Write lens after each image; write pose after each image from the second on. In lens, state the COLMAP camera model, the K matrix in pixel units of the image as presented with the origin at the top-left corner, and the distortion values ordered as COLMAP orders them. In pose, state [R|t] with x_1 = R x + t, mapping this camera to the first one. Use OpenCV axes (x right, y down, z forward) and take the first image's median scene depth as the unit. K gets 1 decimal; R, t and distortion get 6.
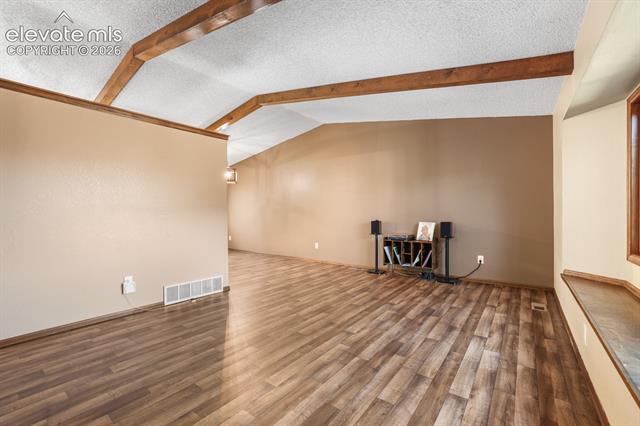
lens RADIAL K [[278.2, 0, 321.9], [0, 278.2, 206.7], [0, 0, 1]] dist [-0.030890, 0.004713]
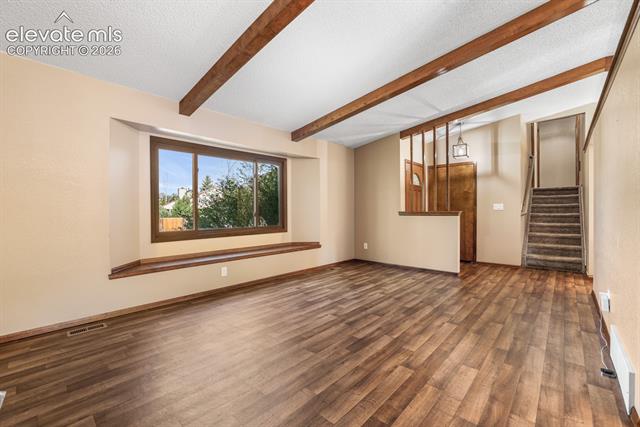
lens RADIAL K [[278.2, 0, 323.8], [0, 278.2, 214.3], [0, 0, 1]] dist [-0.030890, 0.004713]
pose [[-0.996769, 0.004266, 0.080205, 0.059943], [0.004119, 0.999990, -0.001997, 0.045190], [-0.080213, -0.001660, -0.996776, 2.611659]]
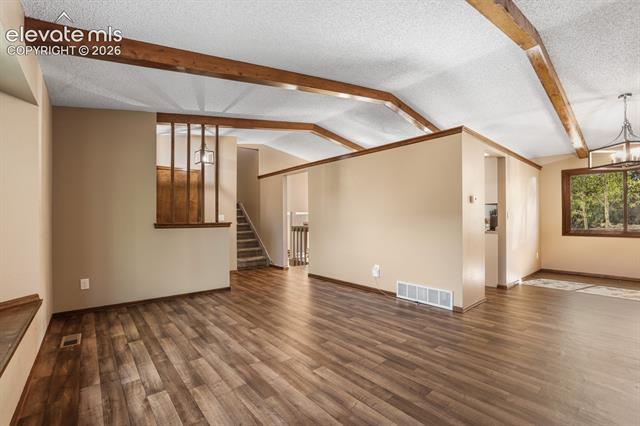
lens RADIAL K [[278.2, 0, 312.3], [0, 278.2, 222.5], [0, 0, 1]] dist [-0.030890, 0.004713]
pose [[-0.239378, 0.010853, -0.970866, 1.075486], [0.024410, 0.999689, 0.005156, 0.027264], [0.970619, -0.022465, -0.239569, 1.447876]]
